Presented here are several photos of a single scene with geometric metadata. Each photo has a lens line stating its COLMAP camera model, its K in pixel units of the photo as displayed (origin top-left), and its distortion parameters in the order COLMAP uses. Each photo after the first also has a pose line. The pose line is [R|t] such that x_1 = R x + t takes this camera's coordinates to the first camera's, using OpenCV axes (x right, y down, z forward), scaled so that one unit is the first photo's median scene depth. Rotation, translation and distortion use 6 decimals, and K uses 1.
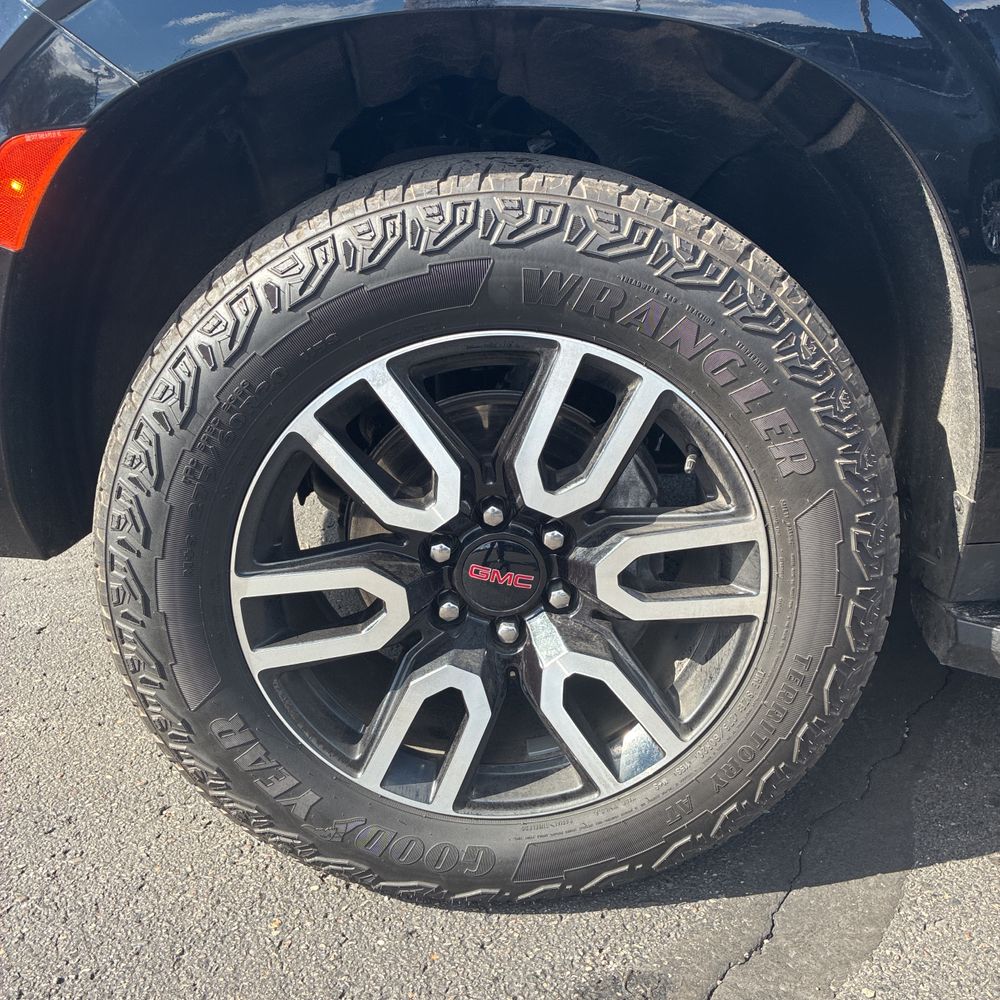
lens RADIAL K [[1003.7, 0, 513.4], [0, 1003.7, 496.2], [0, 0, 1]] dist [0.037453, -0.010204]
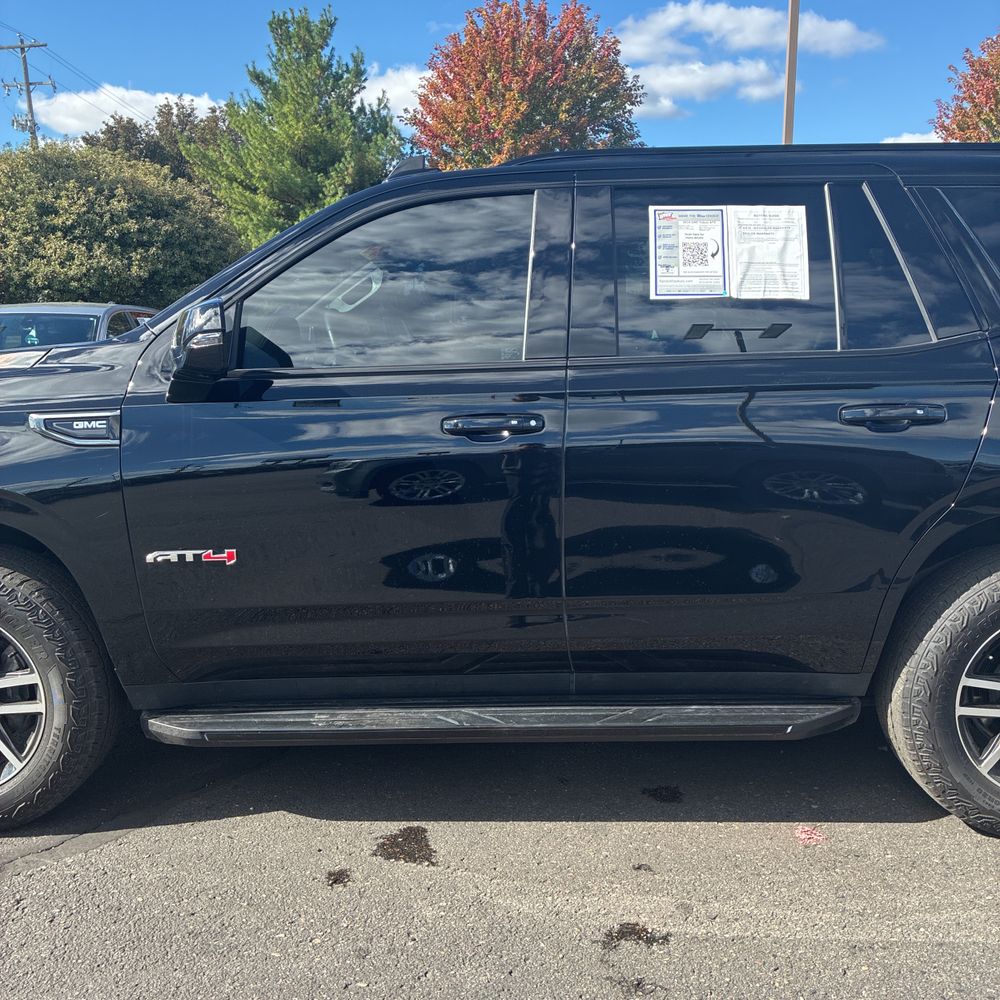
lens RADIAL K [[1003.7, 0, 513.4], [0, 1003.7, 496.2], [0, 0, 1]] dist [0.037453, -0.010204]
pose [[0.998253, 0.001789, -0.059059, 1.767335], [-0.014055, 0.978041, -0.207938, 0.105906], [0.057390, 0.208405, 0.976357, -1.812935]]
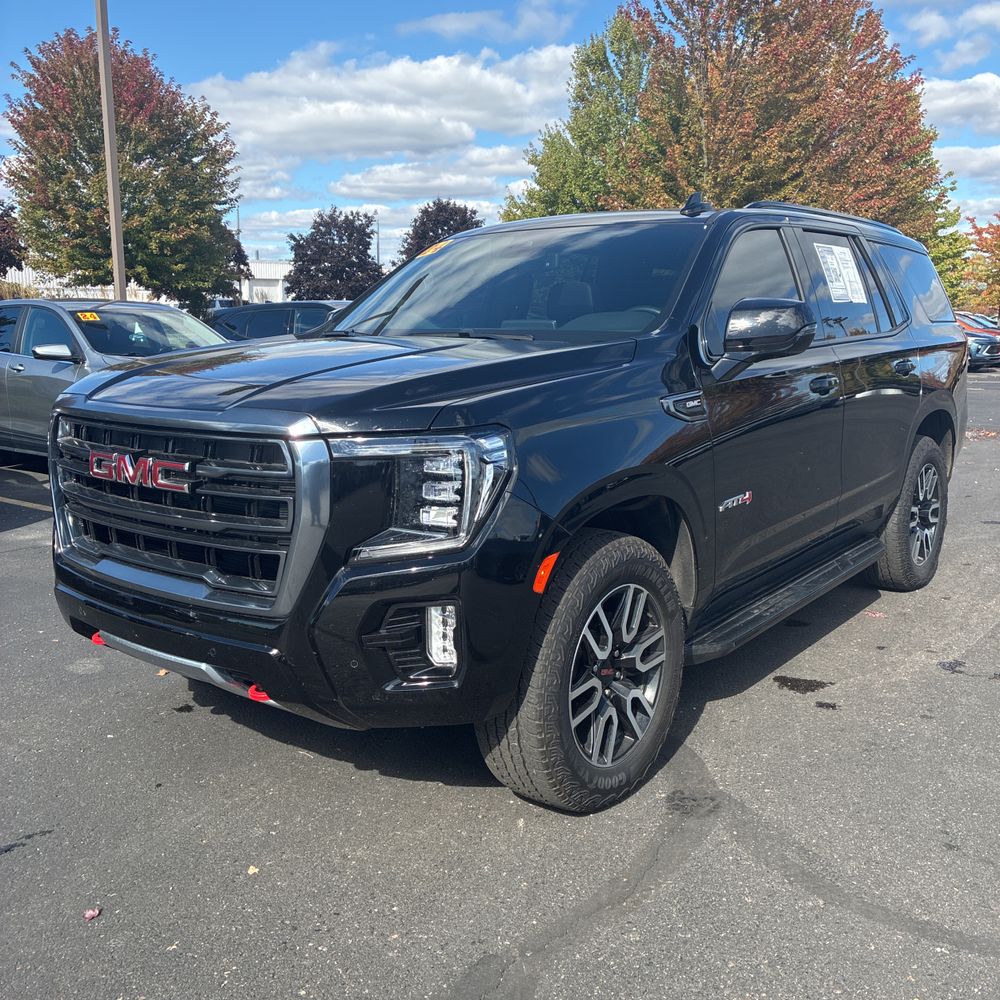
lens RADIAL K [[998.5, 0, 500.0], [0, 998.5, 500.0], [0, 0, 1]] dist [0.026926, 0.010327]
pose [[0.653252, -0.143666, 0.743385, -2.436891], [0.287311, 0.955433, -0.067829, -0.303847], [-0.700510, 0.257892, 0.665415, -0.863214]]
